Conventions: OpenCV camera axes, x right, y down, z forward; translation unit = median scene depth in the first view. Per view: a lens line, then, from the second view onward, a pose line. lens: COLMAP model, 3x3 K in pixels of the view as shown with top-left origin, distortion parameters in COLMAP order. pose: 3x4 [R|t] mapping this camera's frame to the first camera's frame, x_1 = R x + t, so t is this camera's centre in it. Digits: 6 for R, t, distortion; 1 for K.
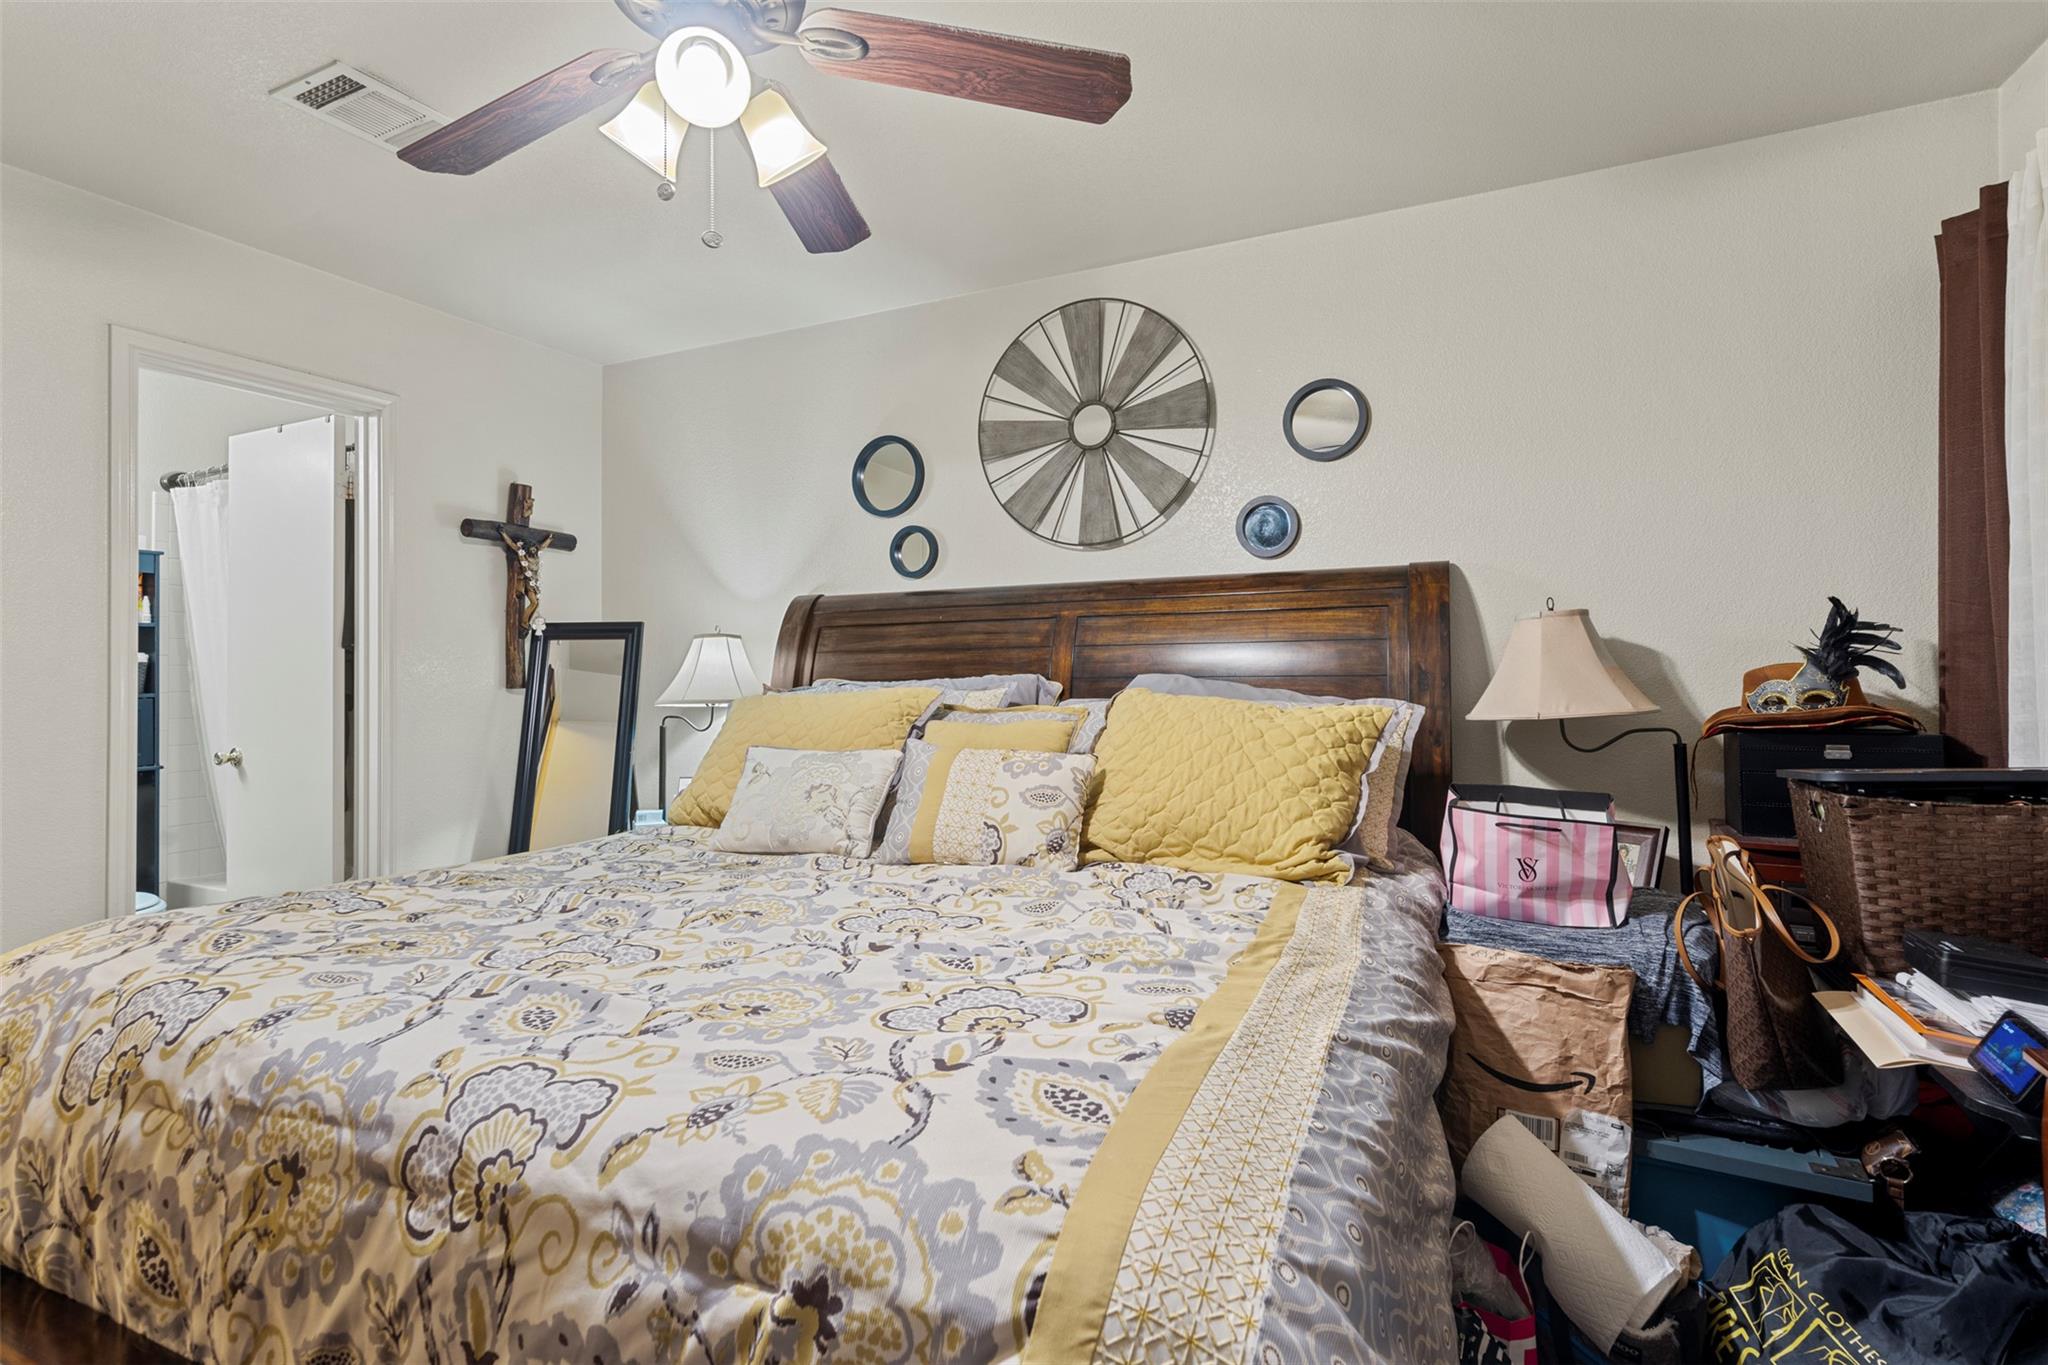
lens RADIAL K [[951.6, 0, 1018.1], [0, 951.6, 675.8], [0, 0, 1]] dist [-0.004660, 0.001965]
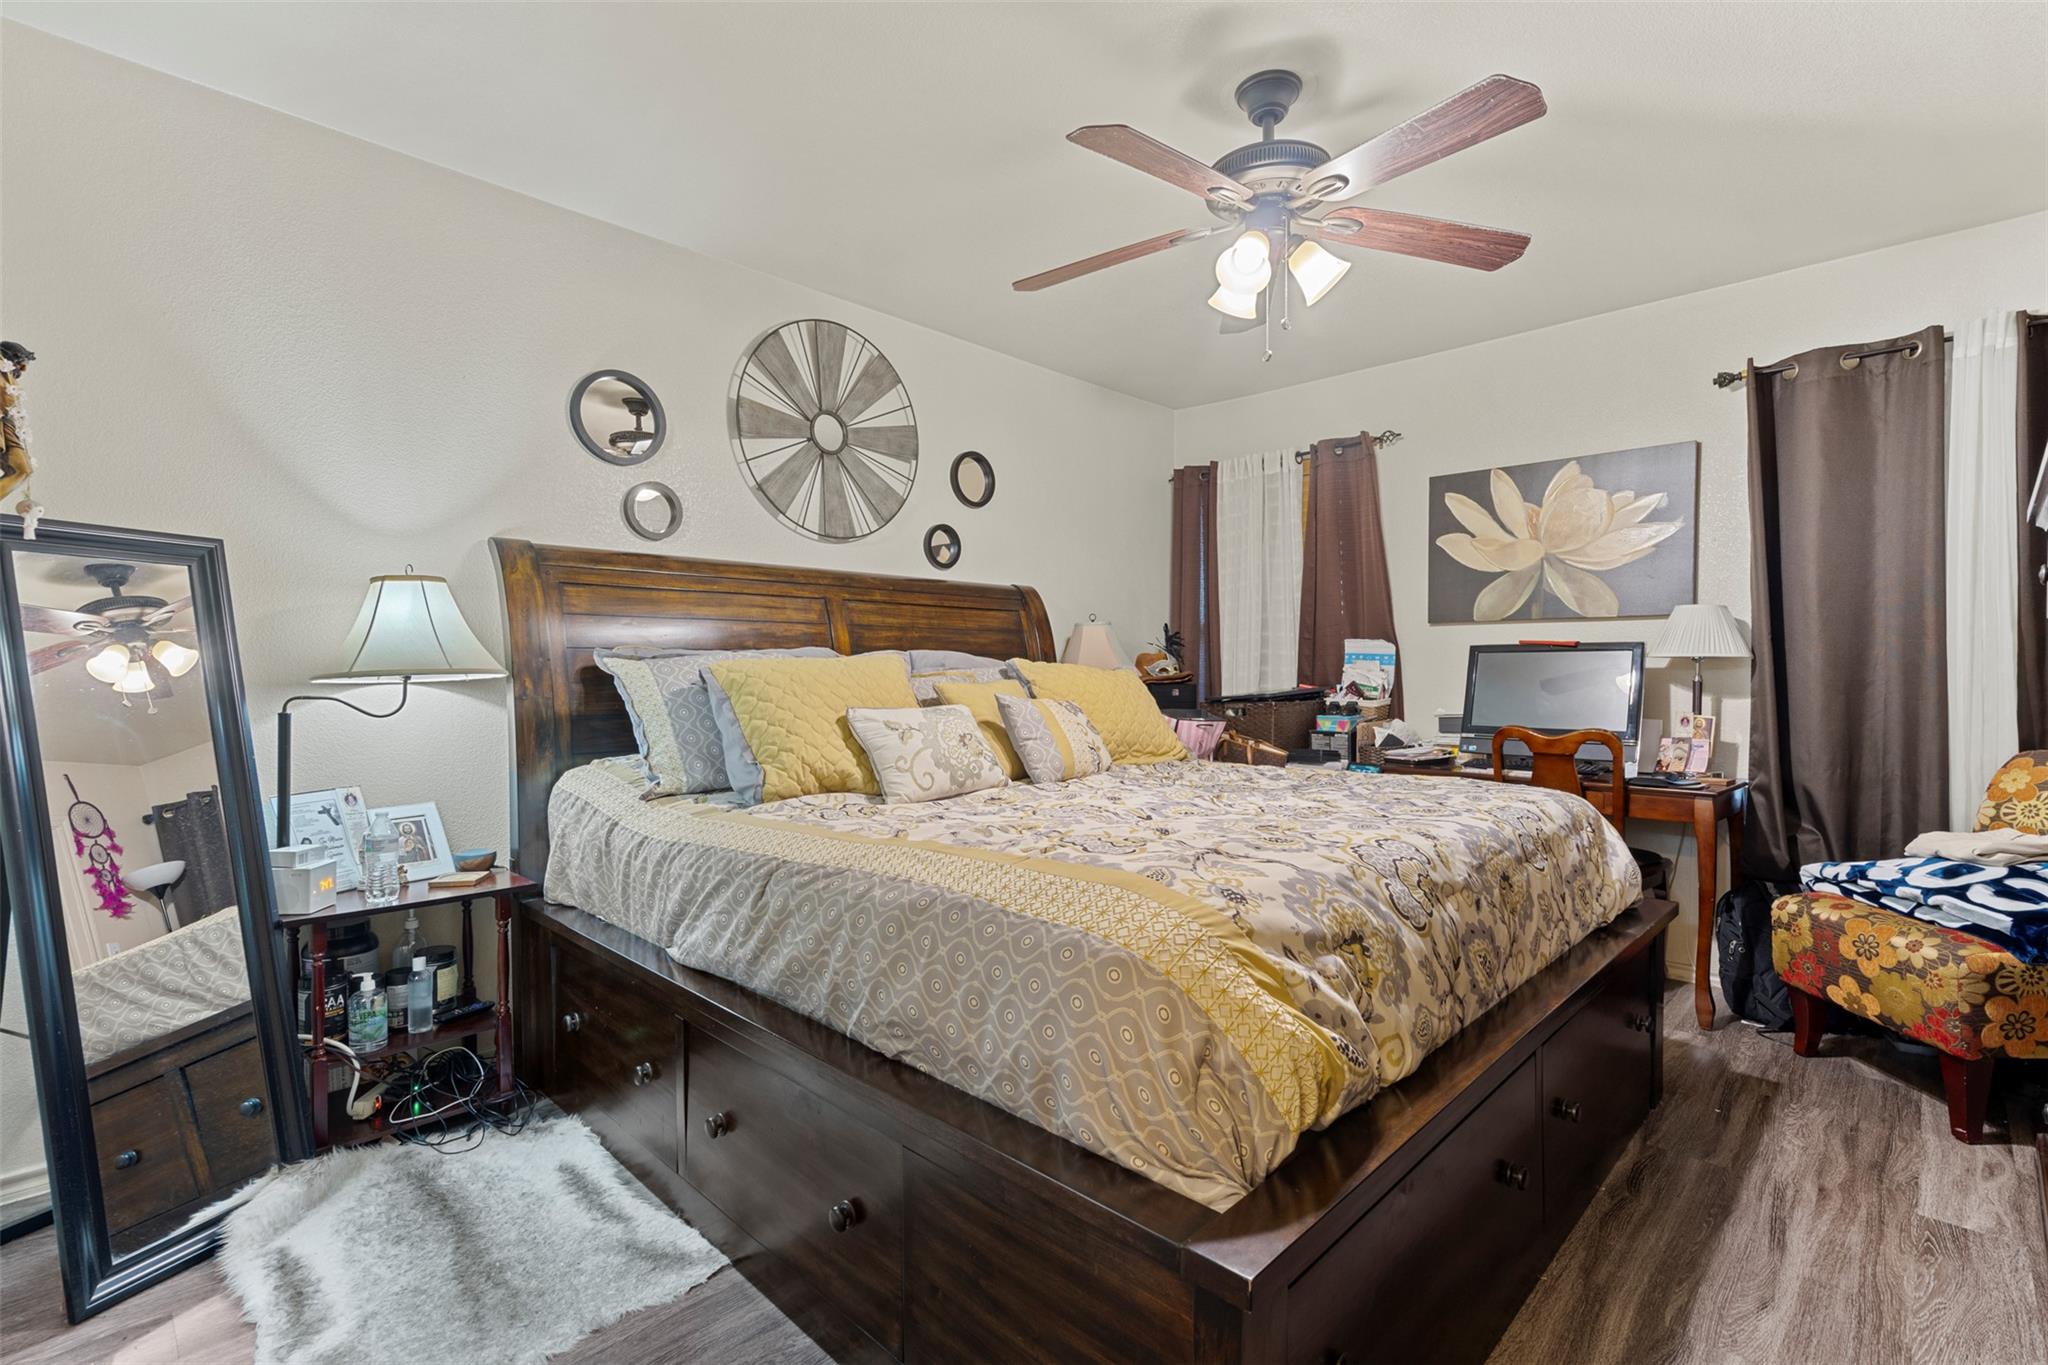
lens RADIAL K [[951.6, 0, 1016.2], [0, 951.6, 682.7], [0, 0, 1]] dist [-0.004660, 0.001965]
pose [[0.345429, -0.000429, 0.938445, -0.931678], [-0.000662, 1.000000, 0.000701, 0.036565], [-0.938445, -0.000863, 0.345429, 0.401233]]
